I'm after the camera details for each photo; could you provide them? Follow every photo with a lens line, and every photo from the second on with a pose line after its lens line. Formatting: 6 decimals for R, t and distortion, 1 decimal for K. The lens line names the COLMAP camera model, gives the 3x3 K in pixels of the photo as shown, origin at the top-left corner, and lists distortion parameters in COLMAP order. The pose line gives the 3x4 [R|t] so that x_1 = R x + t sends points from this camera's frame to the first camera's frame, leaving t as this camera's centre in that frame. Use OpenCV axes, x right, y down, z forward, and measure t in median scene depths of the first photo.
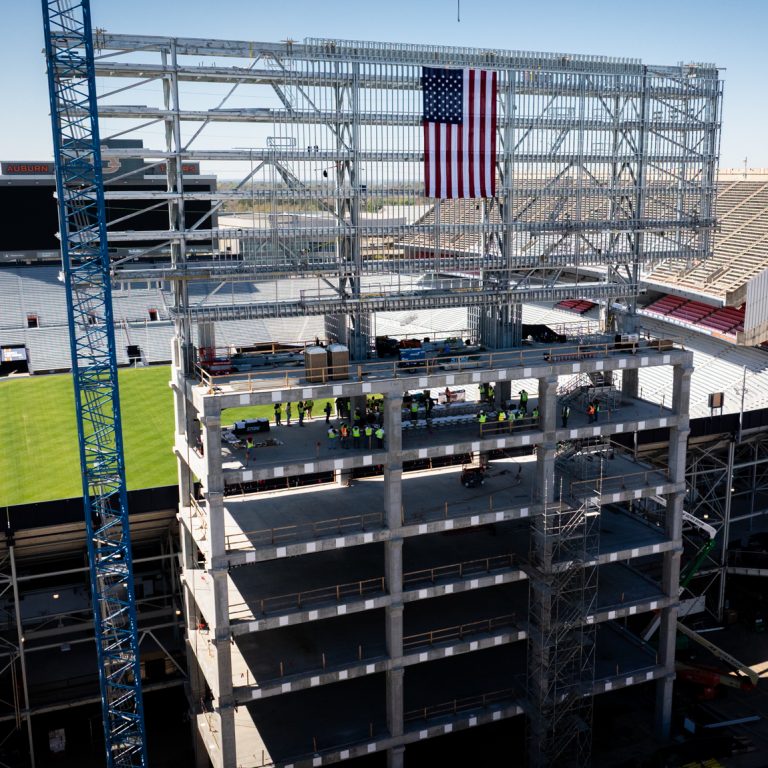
lens RADIAL K [[861.9, 0, 384.0], [0, 861.9, 384.0], [0, 0, 1]] dist [-0.009768, -0.034308]
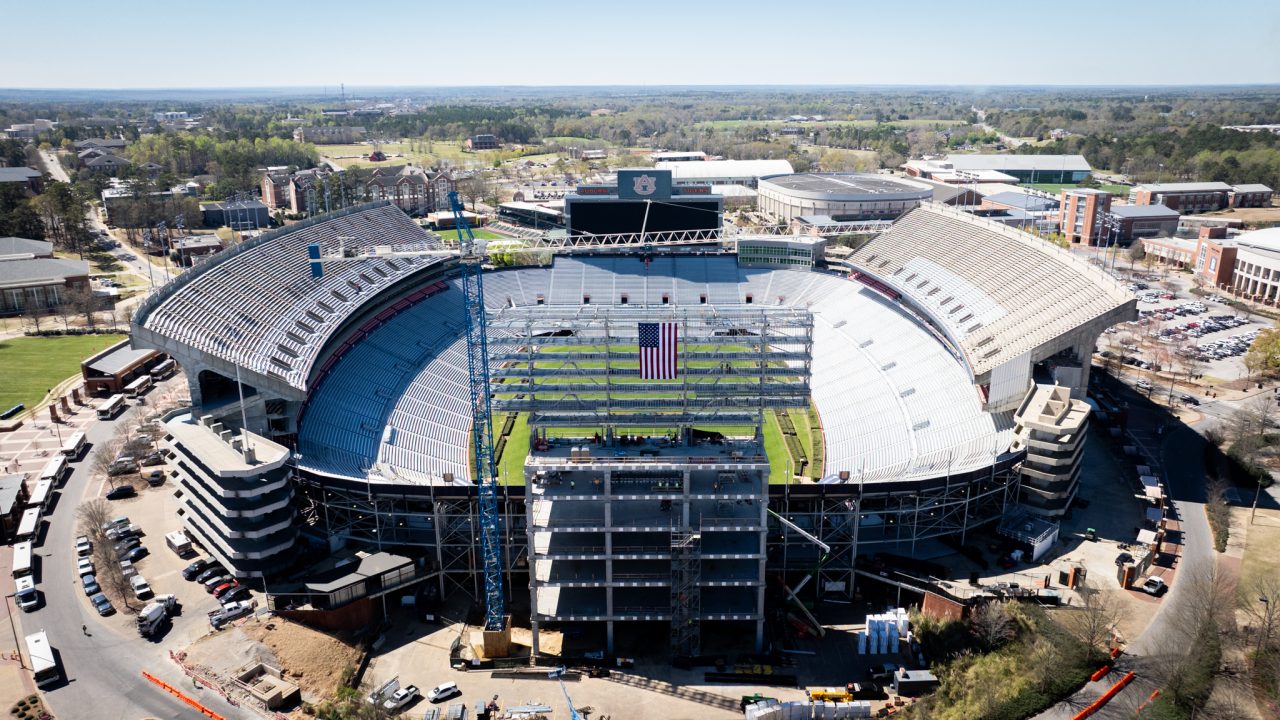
lens RADIAL K [[728.8, 0, 640.0], [0, 728.8, 360.0], [0, 0, 1]] dist [0.000726, 0.000095]
pose [[0.925727, 0.105610, -0.363148, 0.704075], [-0.078189, 0.992918, 0.089443, -0.425710], [0.370022, -0.054406, 0.927429, -0.689507]]
